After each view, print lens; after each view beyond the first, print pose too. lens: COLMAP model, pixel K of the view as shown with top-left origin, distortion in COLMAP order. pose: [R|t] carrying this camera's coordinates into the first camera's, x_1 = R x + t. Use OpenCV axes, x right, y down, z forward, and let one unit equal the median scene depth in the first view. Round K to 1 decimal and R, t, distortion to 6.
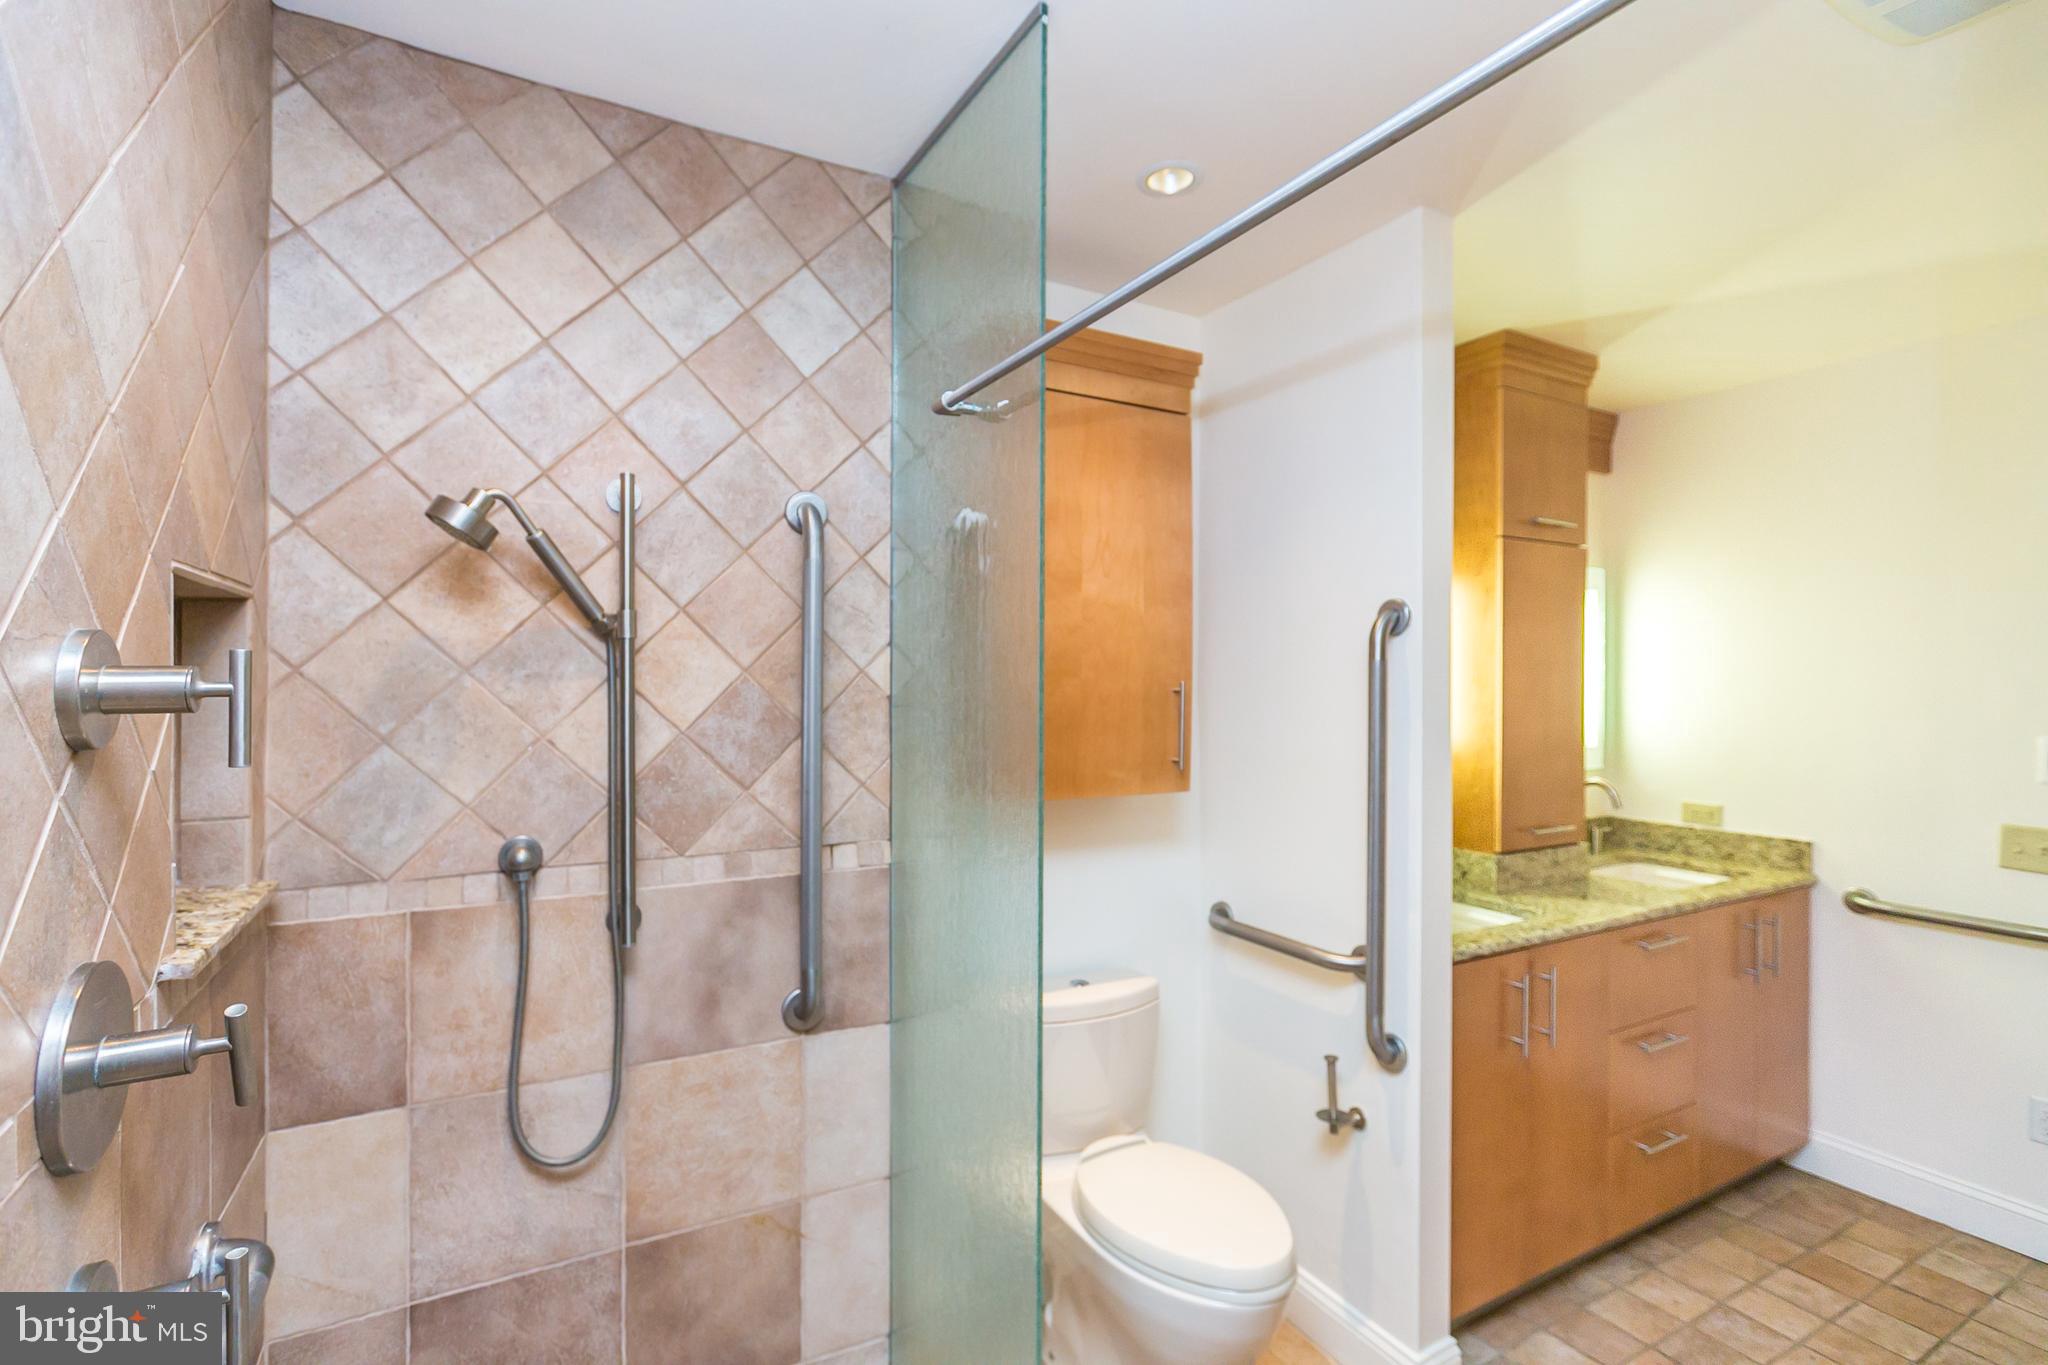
lens RADIAL K [[913.5, 0, 1010.0], [0, 913.5, 680.0], [0, 0, 1]] dist [0.001762, 0.000906]
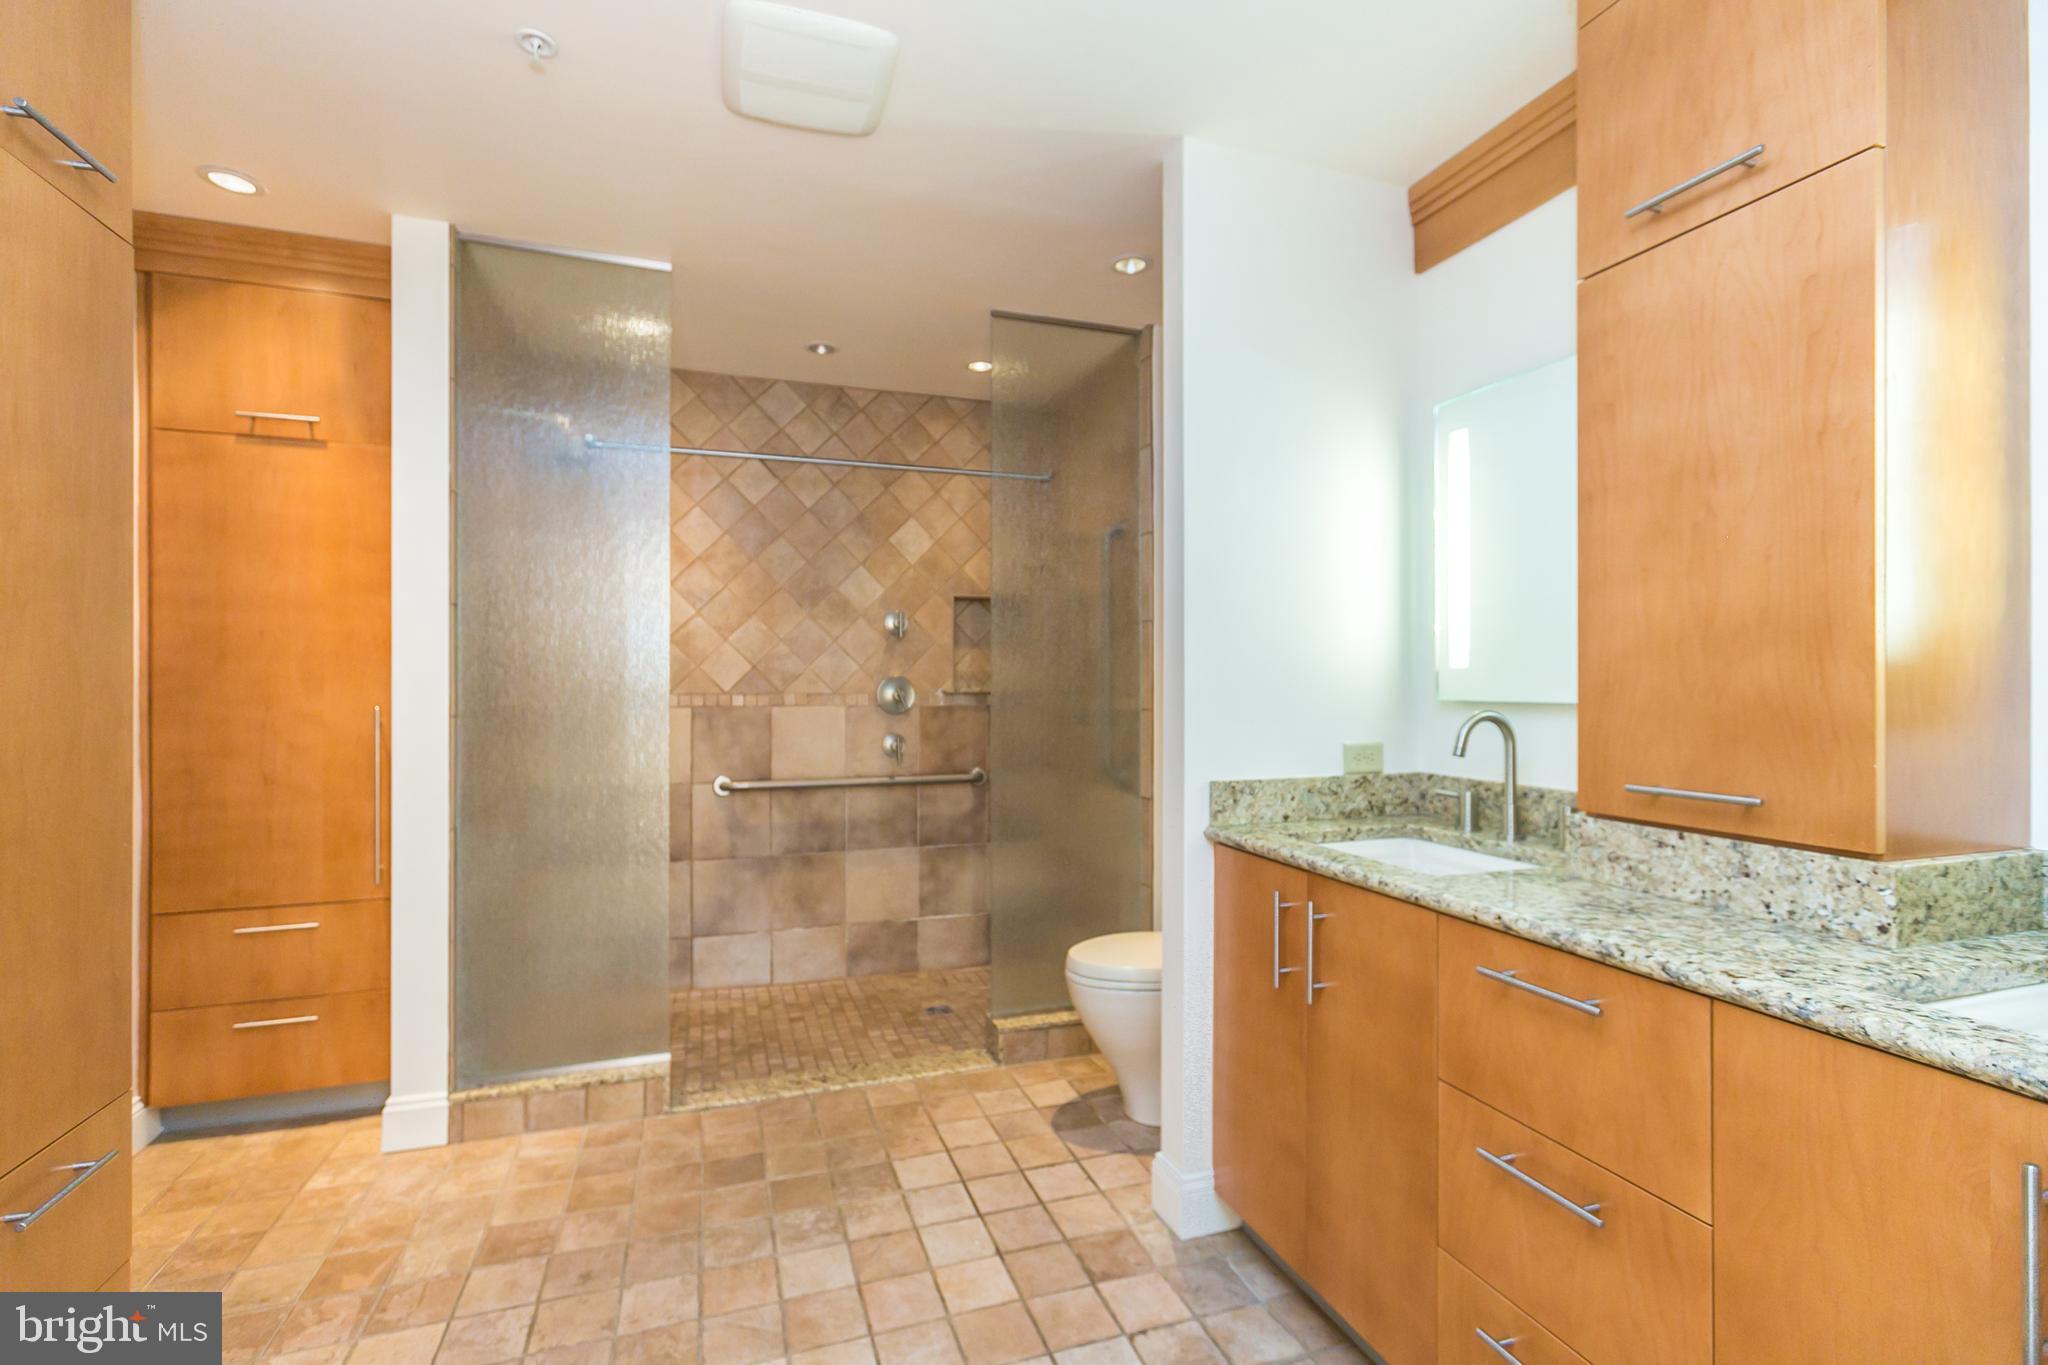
lens RADIAL K [[913.5, 0, 1010.0], [0, 913.5, 680.0], [0, 0, 1]] dist [0.001762, 0.000906]
pose [[-0.169169, -0.005838, -0.985570, 1.169179], [0.002086, 0.999978, -0.006281, 0.104298], [0.985585, -0.003118, -0.169153, 0.721746]]
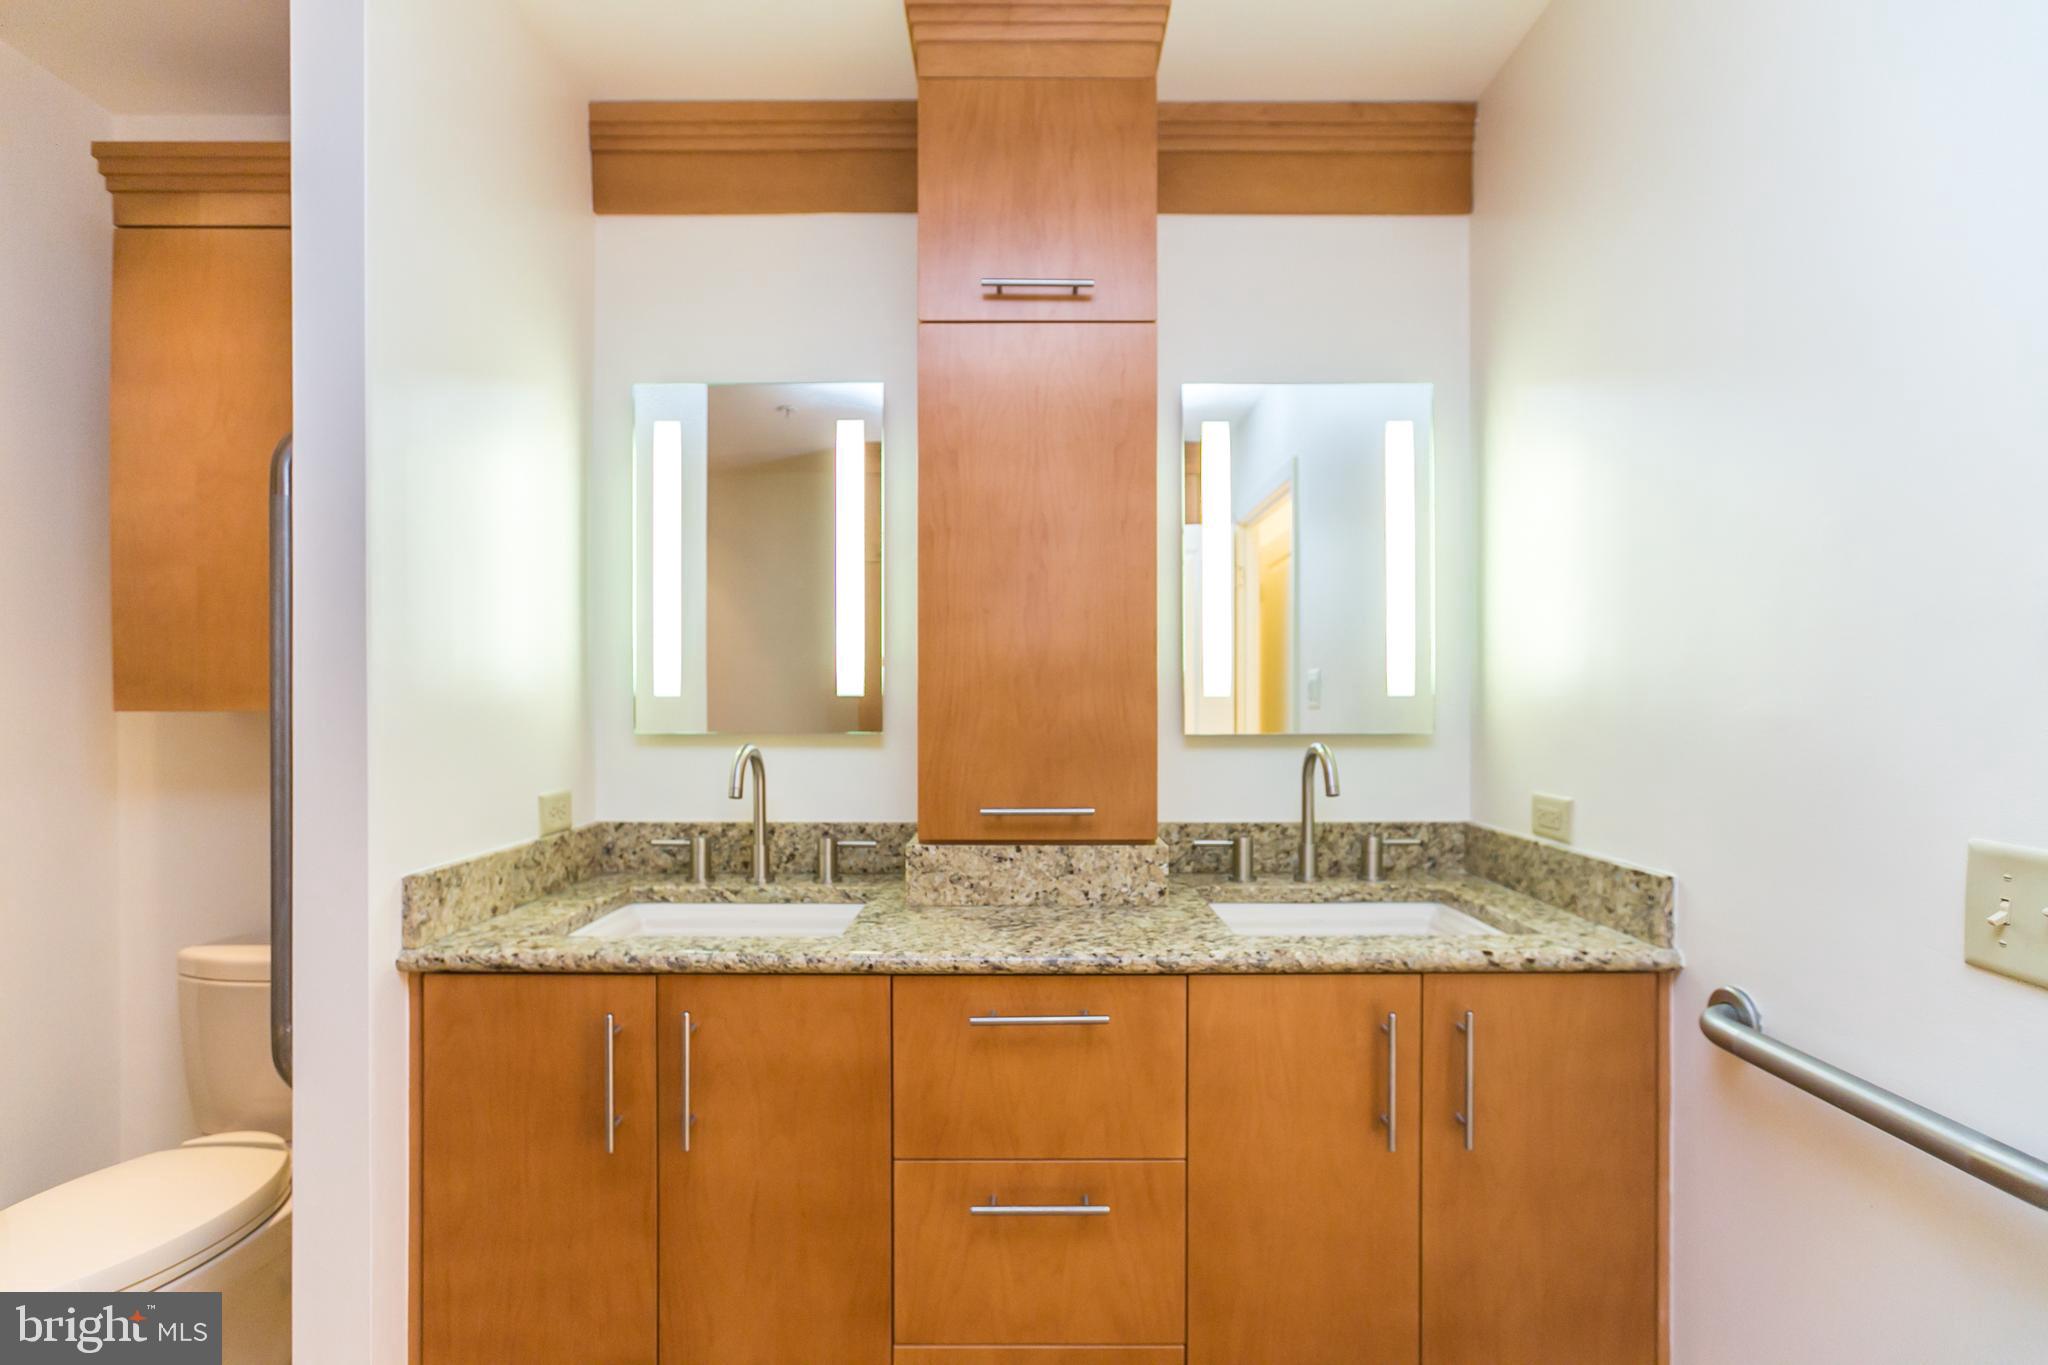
lens RADIAL K [[920.7, 0, 1047.5], [0, 920.7, 711.9], [0, 0, 1]] dist [-0.014837, 0.001366]
pose [[0.882160, 0.000112, -0.470950, 0.886821], [0.003244, 0.999975, 0.006313, 0.097802], [0.470939, -0.007096, 0.882137, 0.488588]]
